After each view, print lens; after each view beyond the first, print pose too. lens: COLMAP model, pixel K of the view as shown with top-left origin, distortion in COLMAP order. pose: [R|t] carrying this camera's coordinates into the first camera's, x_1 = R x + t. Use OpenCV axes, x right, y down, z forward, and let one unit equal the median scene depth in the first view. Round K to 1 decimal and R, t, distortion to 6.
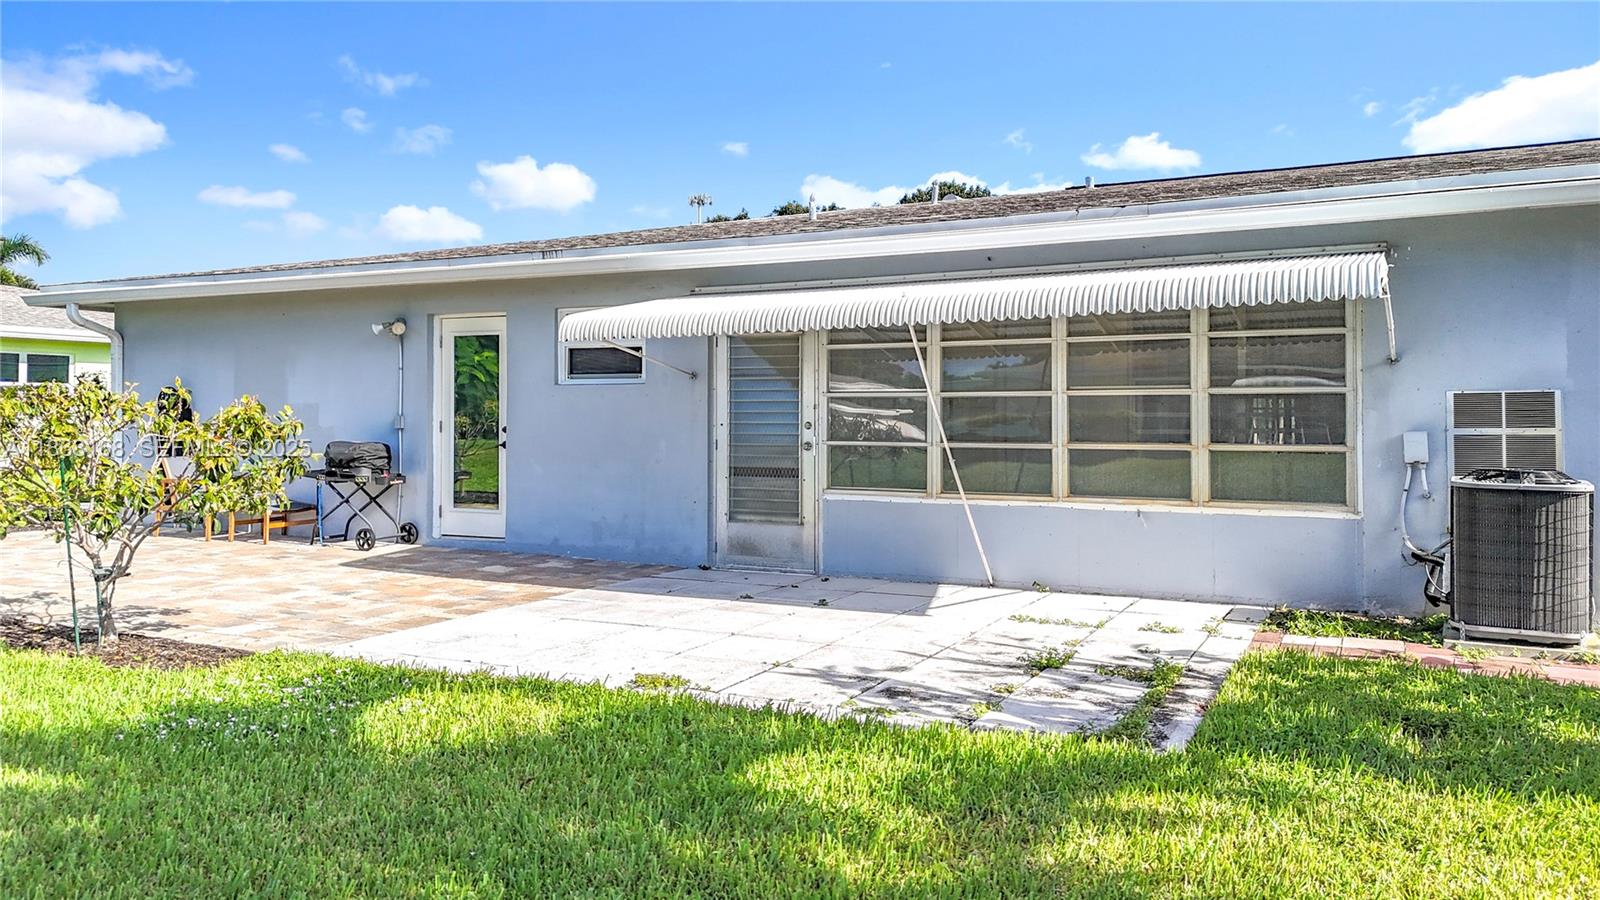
lens RADIAL K [[1116.2, 0, 825.1], [0, 1116.2, 405.4], [0, 0, 1]] dist [0.036513, -0.002498]
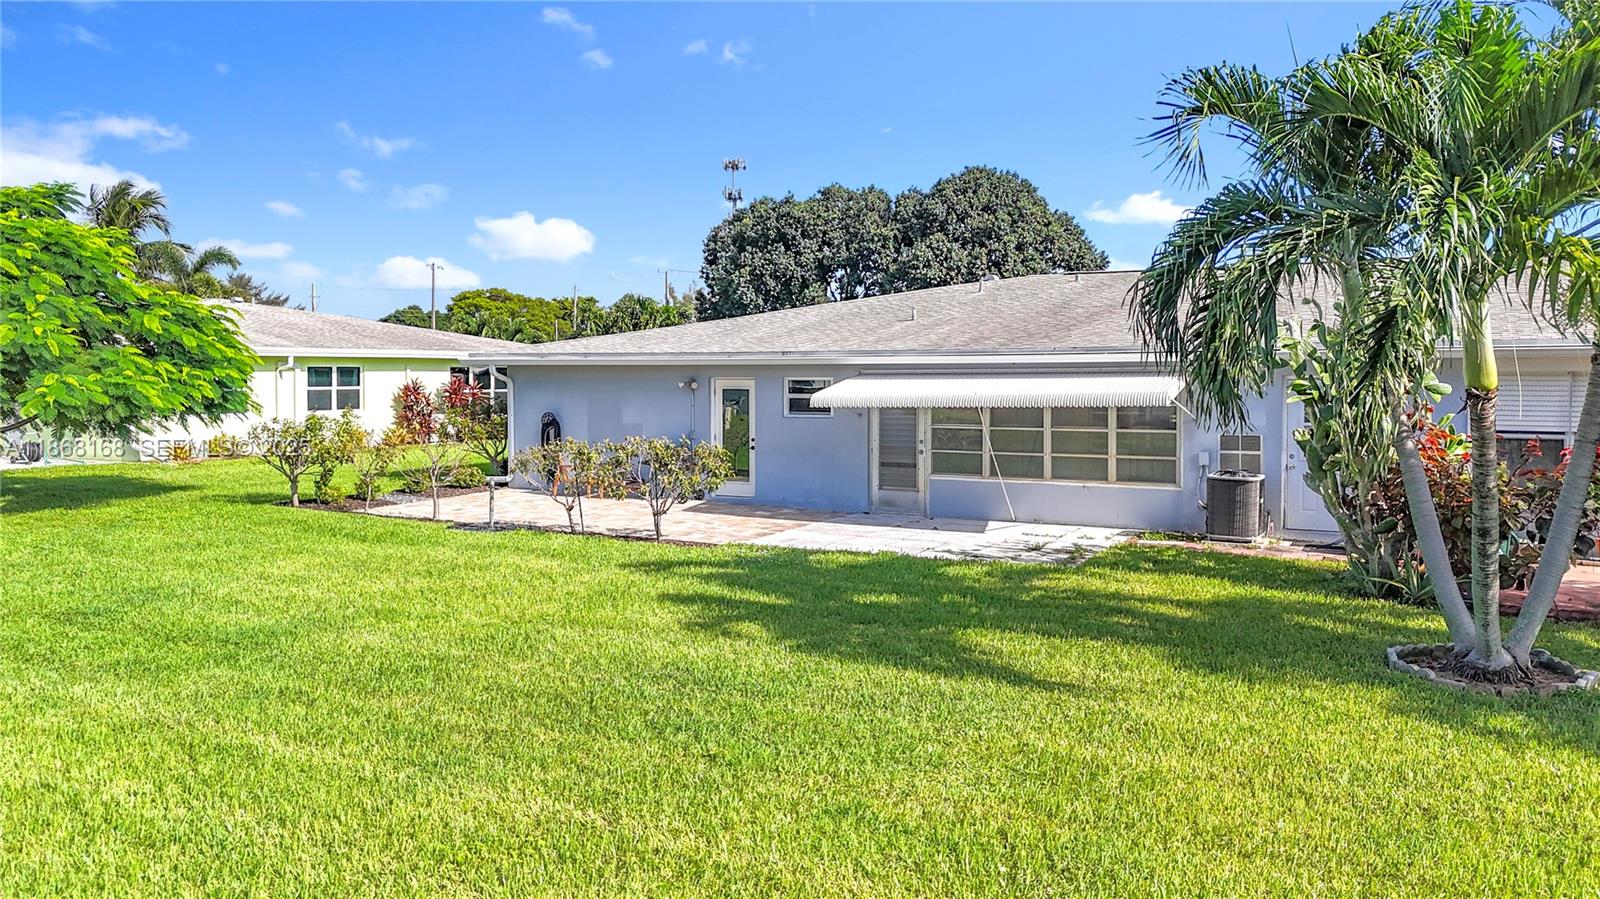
lens RADIAL K [[1171.4, 0, 789.1], [0, 1171.4, 448.1], [0, 0, 1]] dist [0.037277, -0.005942]
pose [[0.998997, -0.002102, -0.044728, -0.172775], [0.005776, 0.996601, 0.082172, -0.157548], [0.044403, -0.082348, 0.995614, -1.192590]]
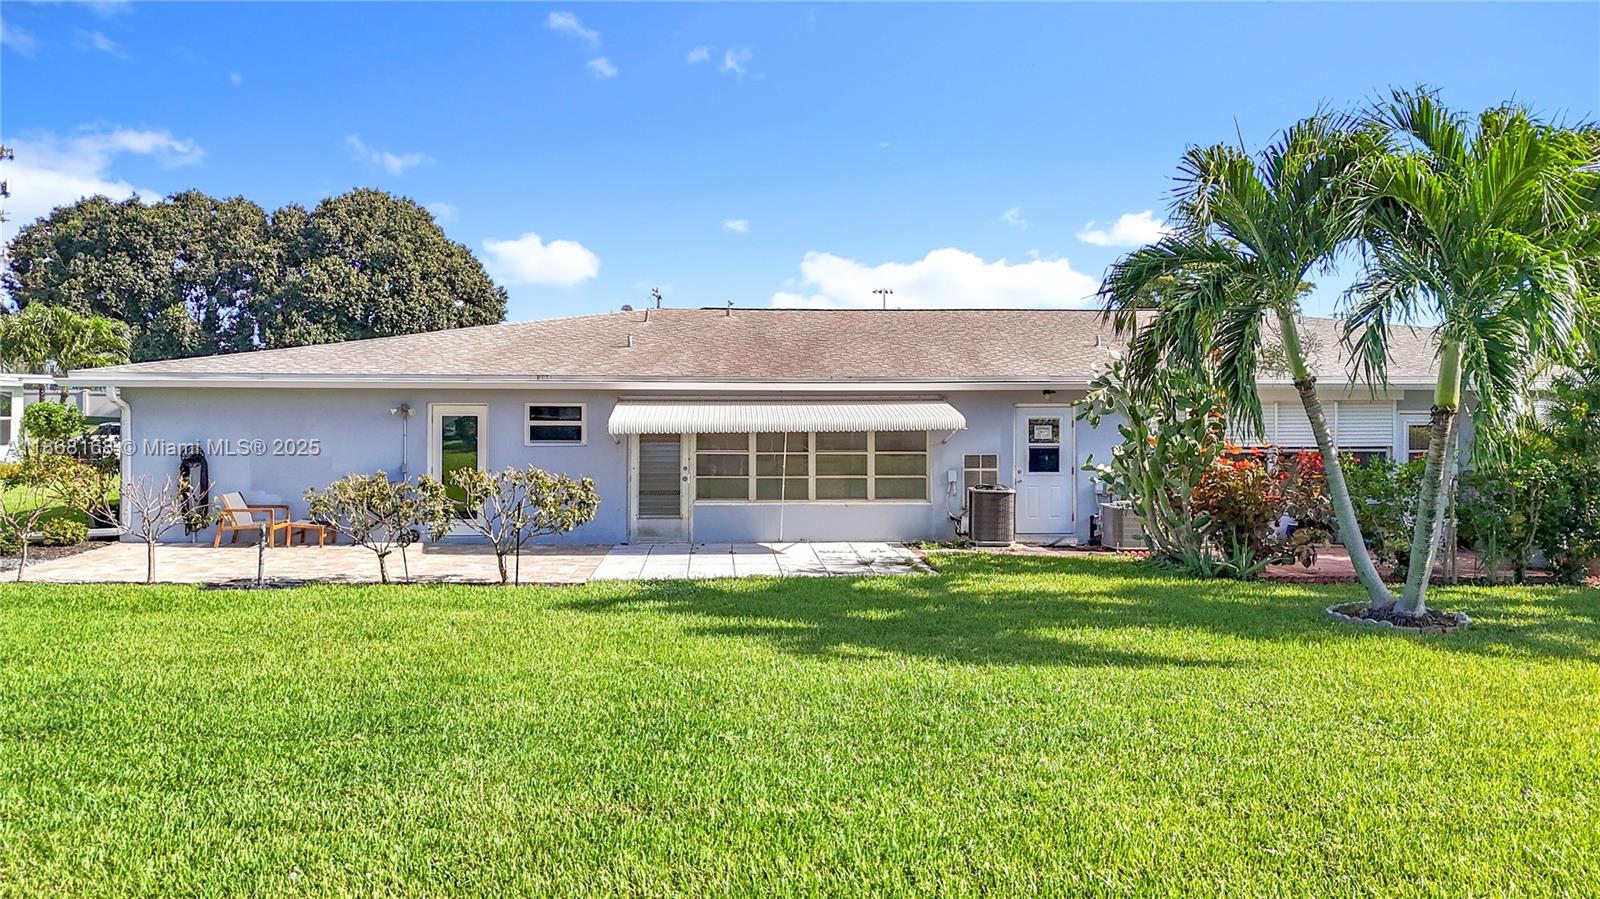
lens RADIAL K [[1171.4, 0, 789.1], [0, 1171.4, 448.1], [0, 0, 1]] dist [0.037277, -0.005942]
pose [[0.868586, -0.017730, 0.495221, -0.968262], [-0.009016, 0.998629, 0.051566, -0.138903], [-0.495456, -0.049254, 0.867236, -0.975304]]
